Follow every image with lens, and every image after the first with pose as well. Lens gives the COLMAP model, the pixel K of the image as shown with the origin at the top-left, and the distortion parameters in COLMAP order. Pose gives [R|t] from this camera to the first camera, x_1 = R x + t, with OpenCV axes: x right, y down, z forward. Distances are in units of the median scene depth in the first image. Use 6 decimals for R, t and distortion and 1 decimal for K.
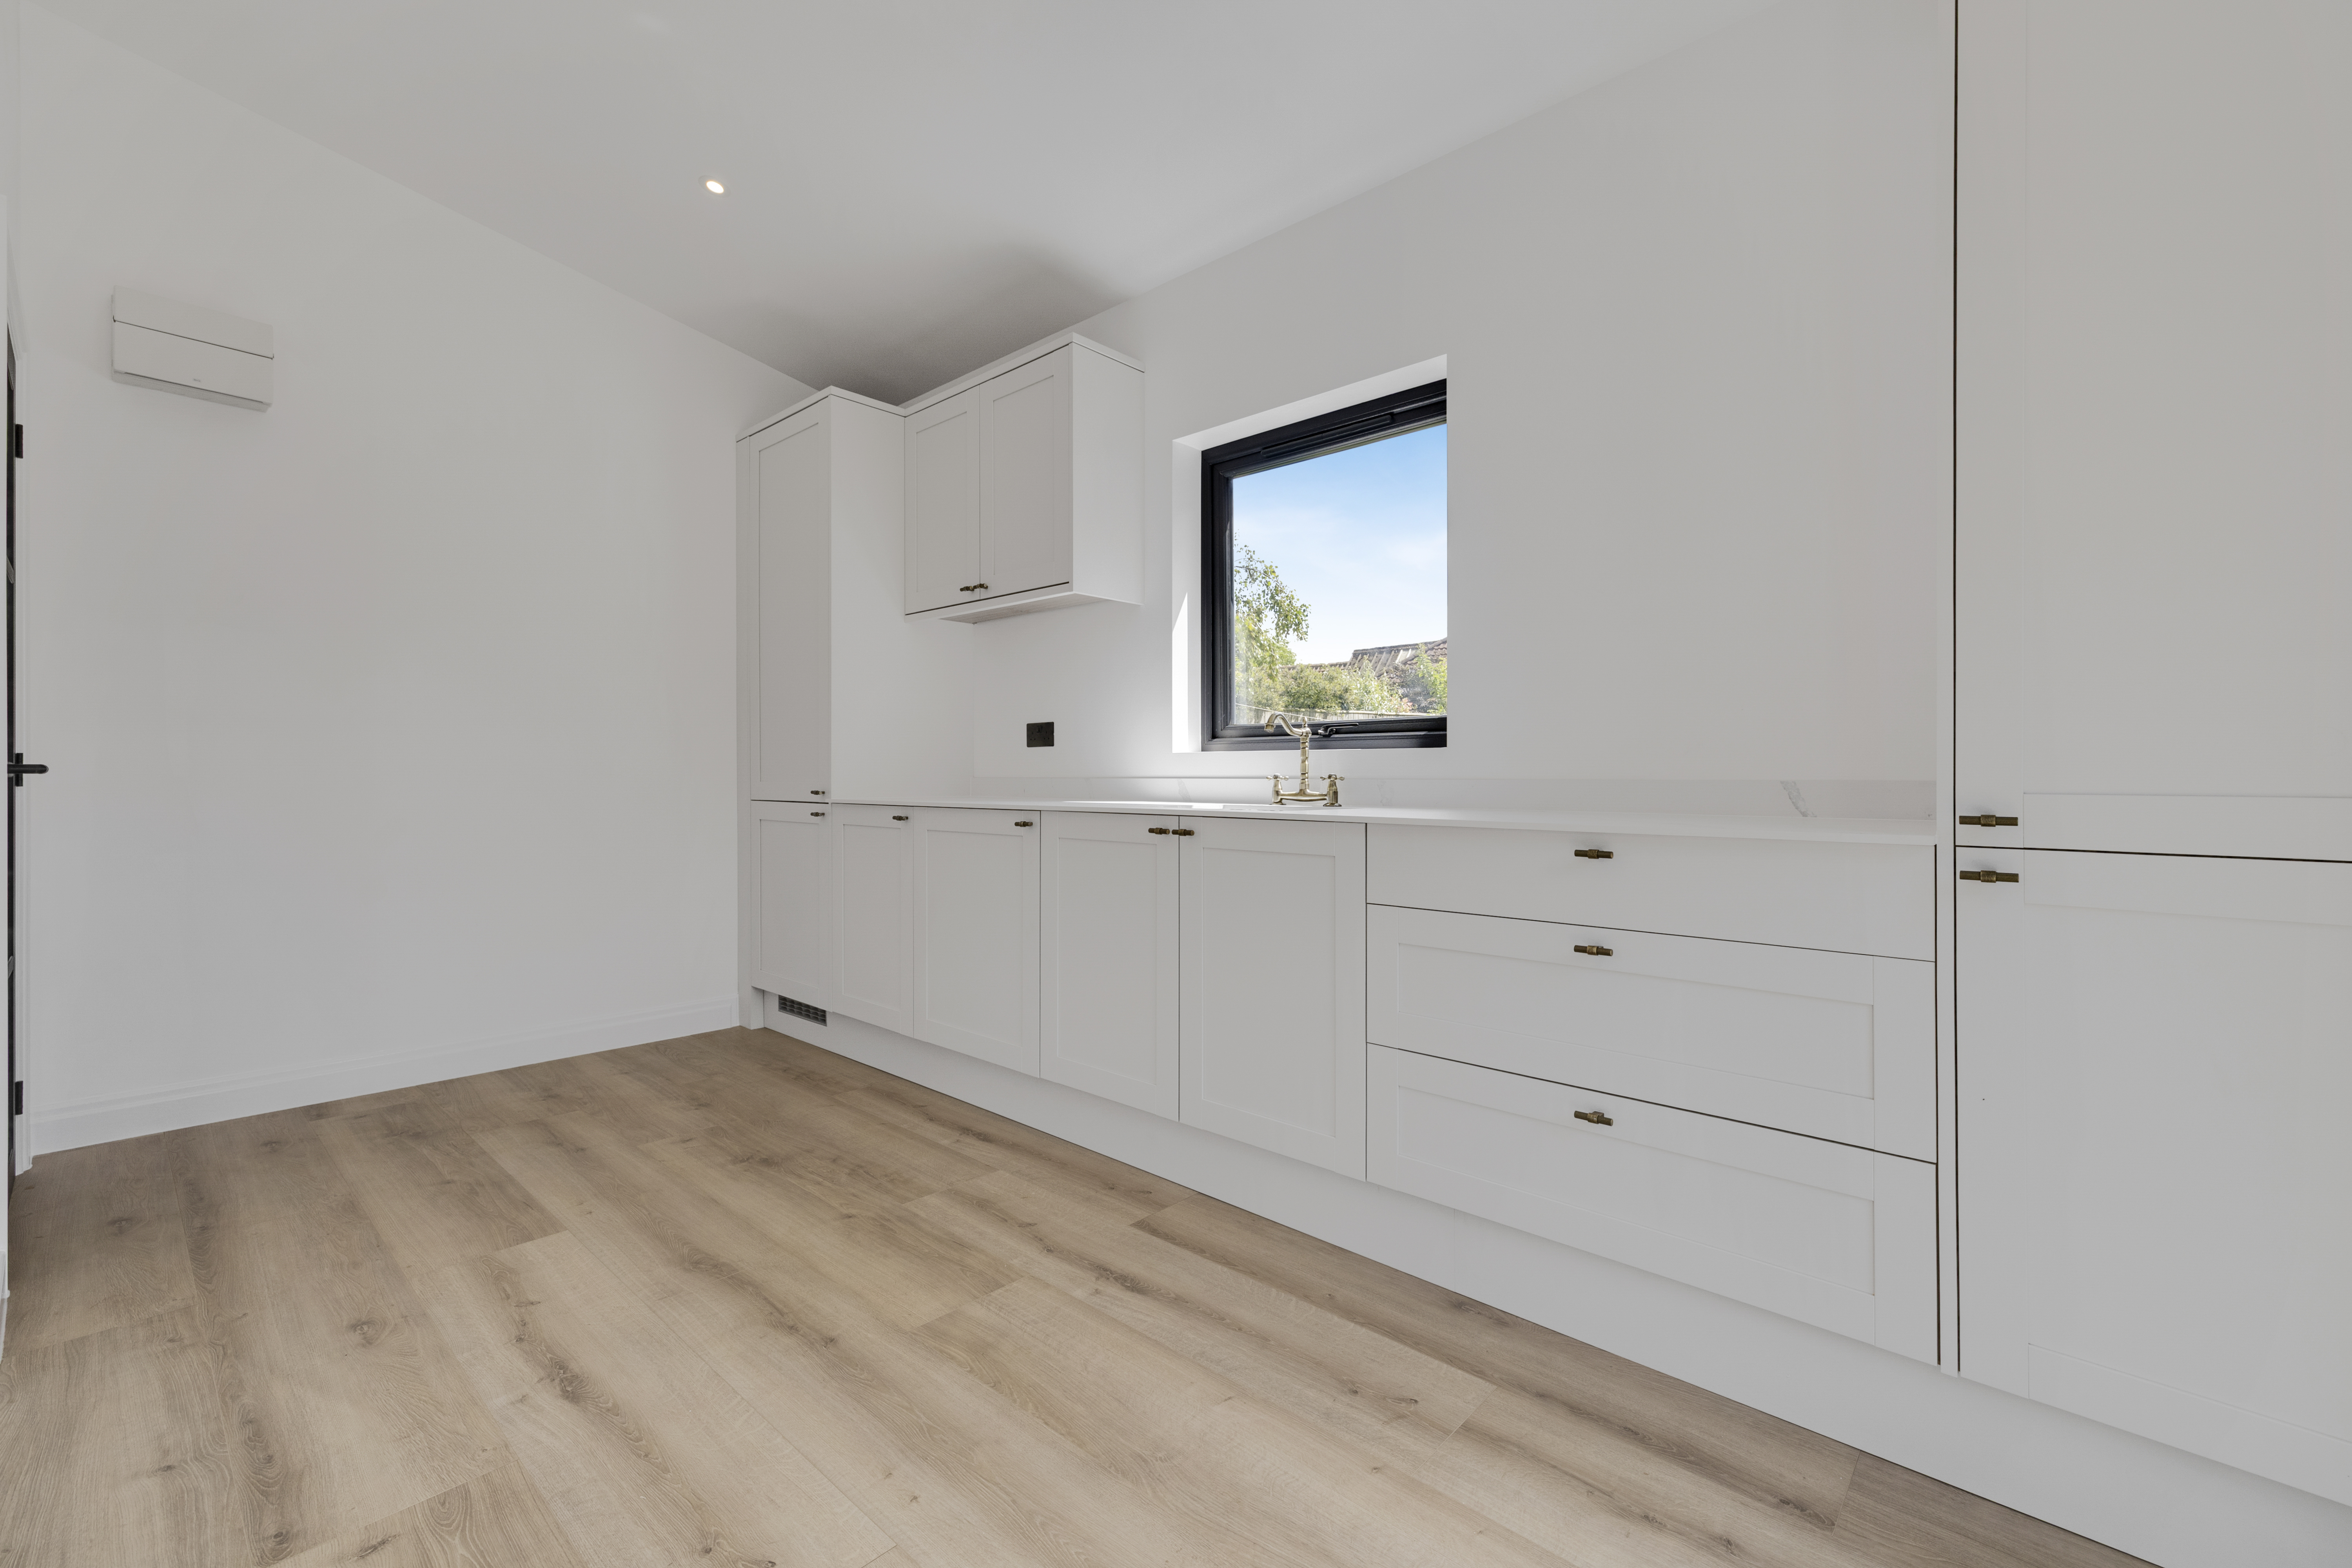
lens RADIAL K [[994.2, 0, 1165.0], [0, 994.2, 778.3], [0, 0, 1]] dist [0.001037, -0.000066]
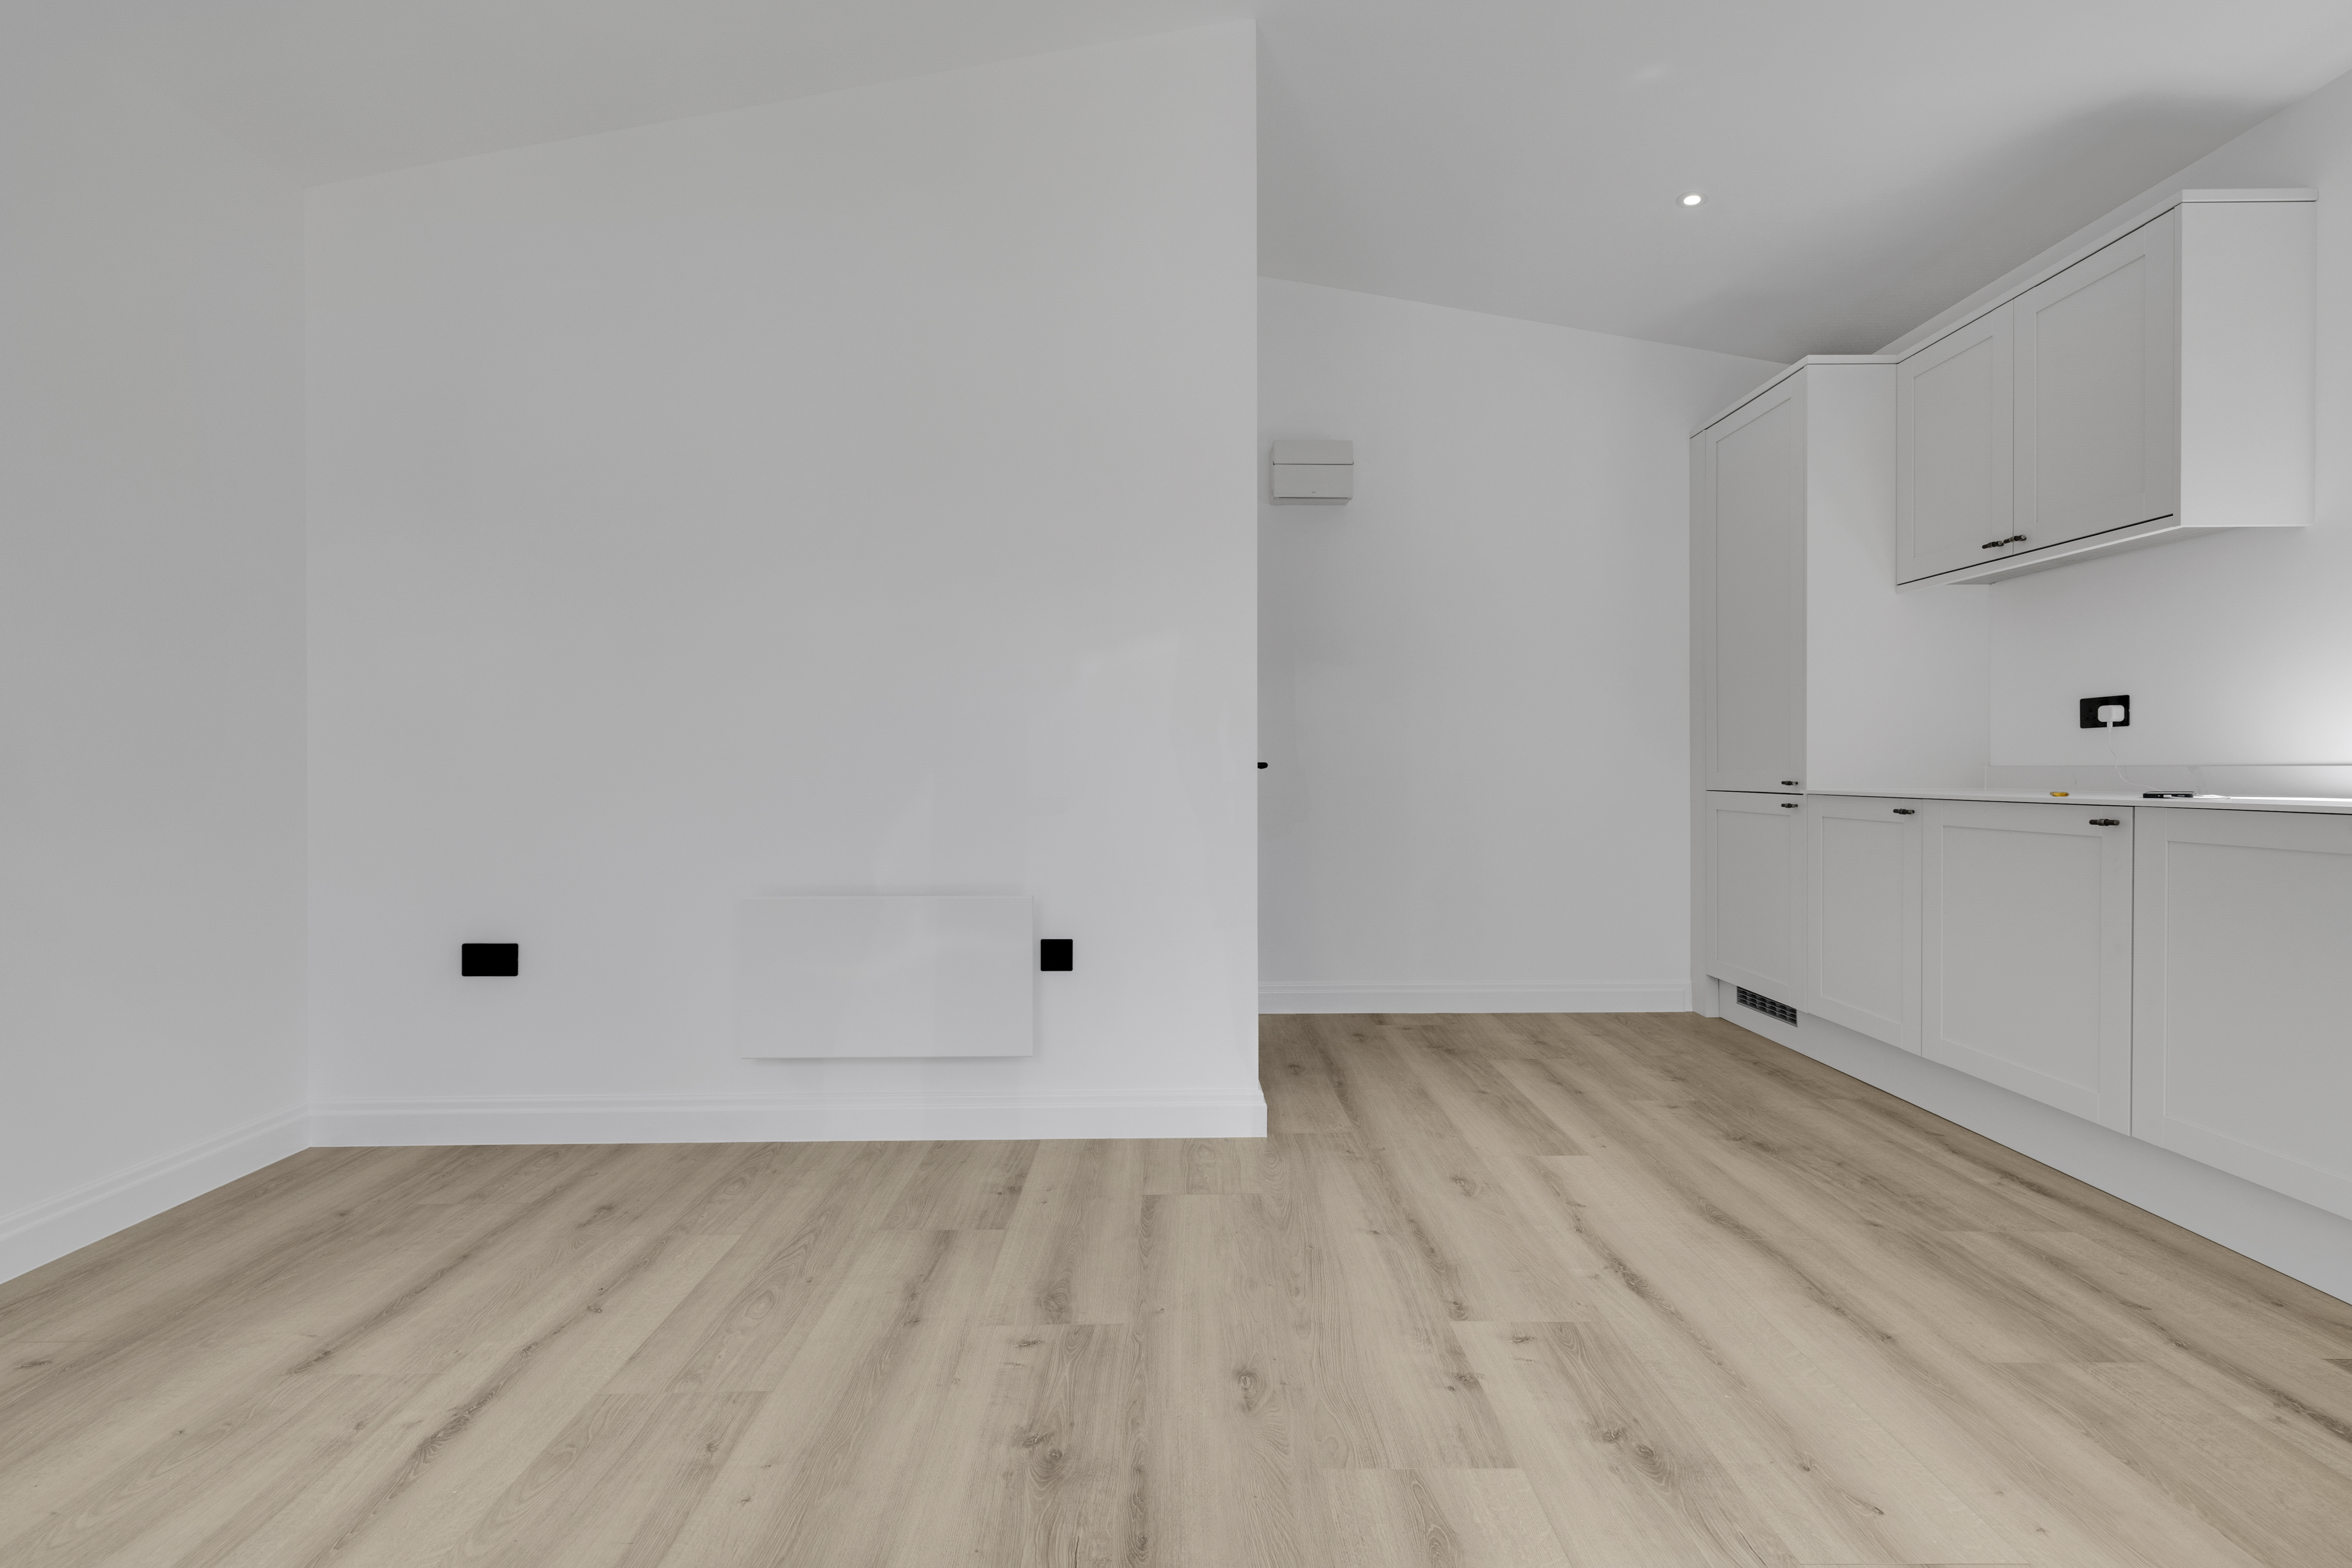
lens RADIAL K [[994.2, 0, 1165.0], [0, 994.2, 778.3], [0, 0, 1]] dist [0.001037, -0.000066]
pose [[0.674725, 0.000438, -0.738069, -0.063702], [0.006755, 0.999954, 0.006769, -0.001429], [0.738038, -0.009553, 0.674691, -0.135584]]
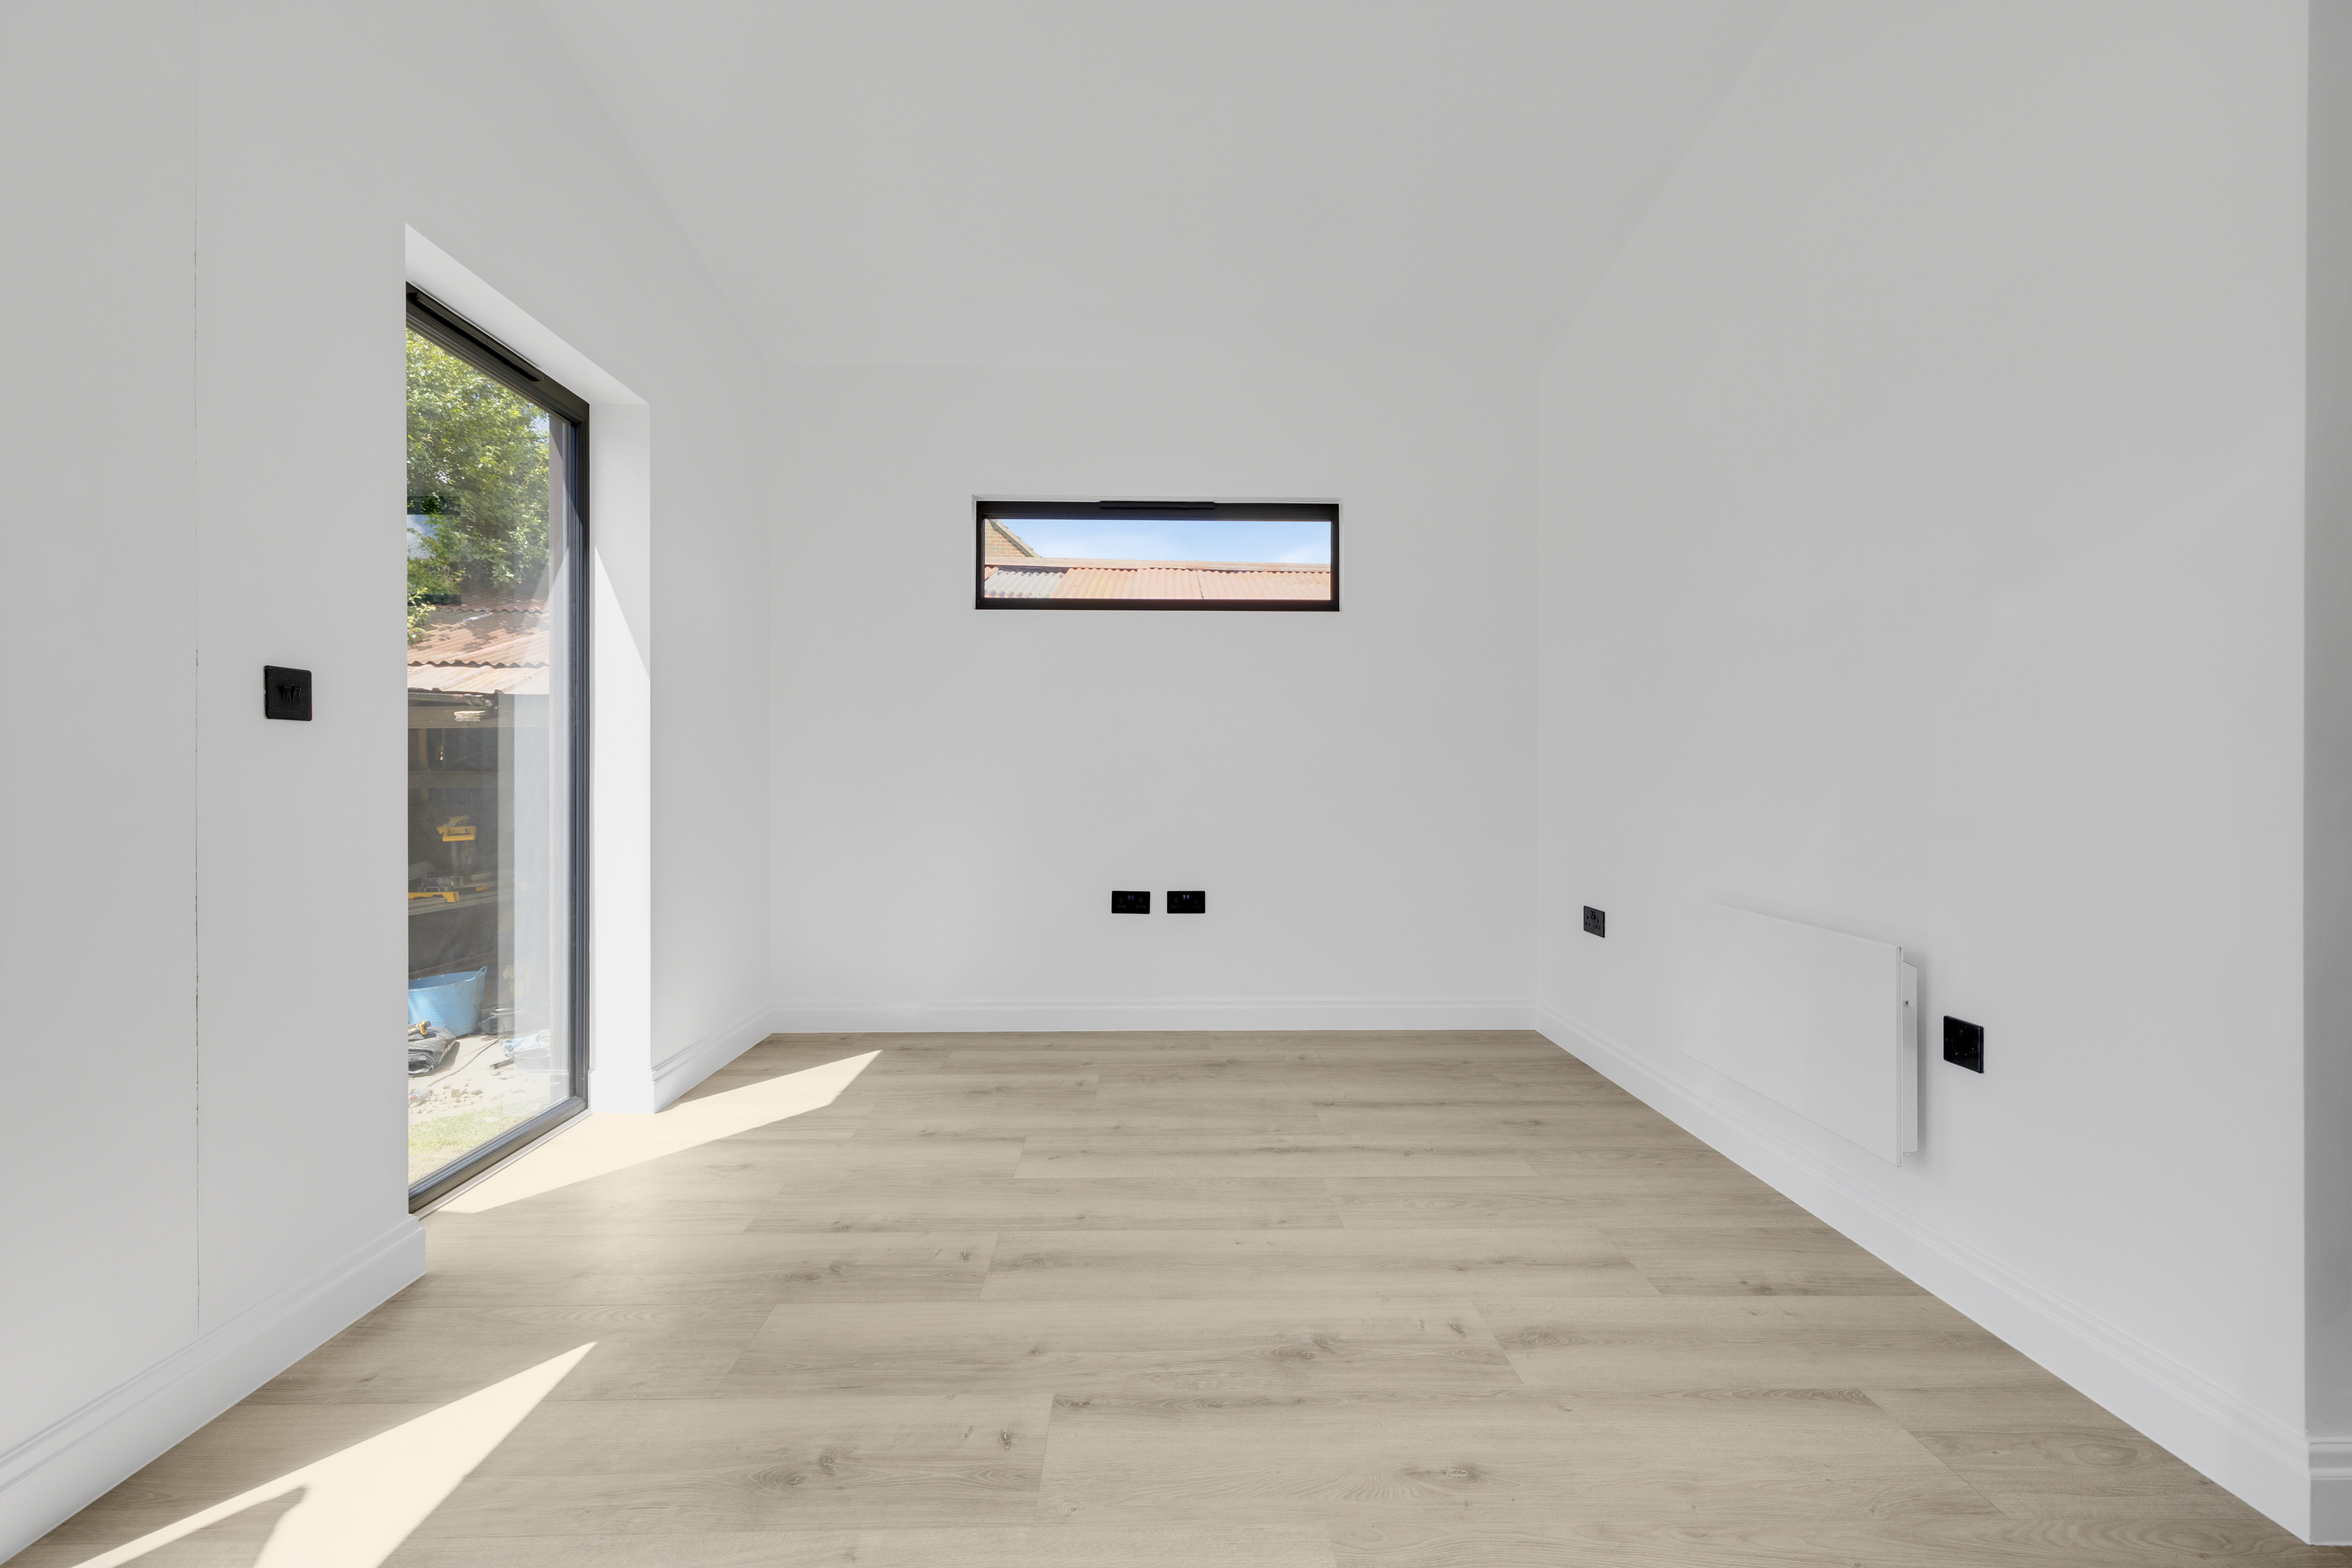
lens RADIAL K [[994.2, 0, 1165.0], [0, 994.2, 778.3], [0, 0, 1]] dist [0.001037, -0.000066]
pose [[-0.720809, 0.002094, -0.693131, 0.007946], [-0.007077, 0.999921, 0.010380, -0.005516], [0.693098, 0.012387, -0.720737, 0.629775]]
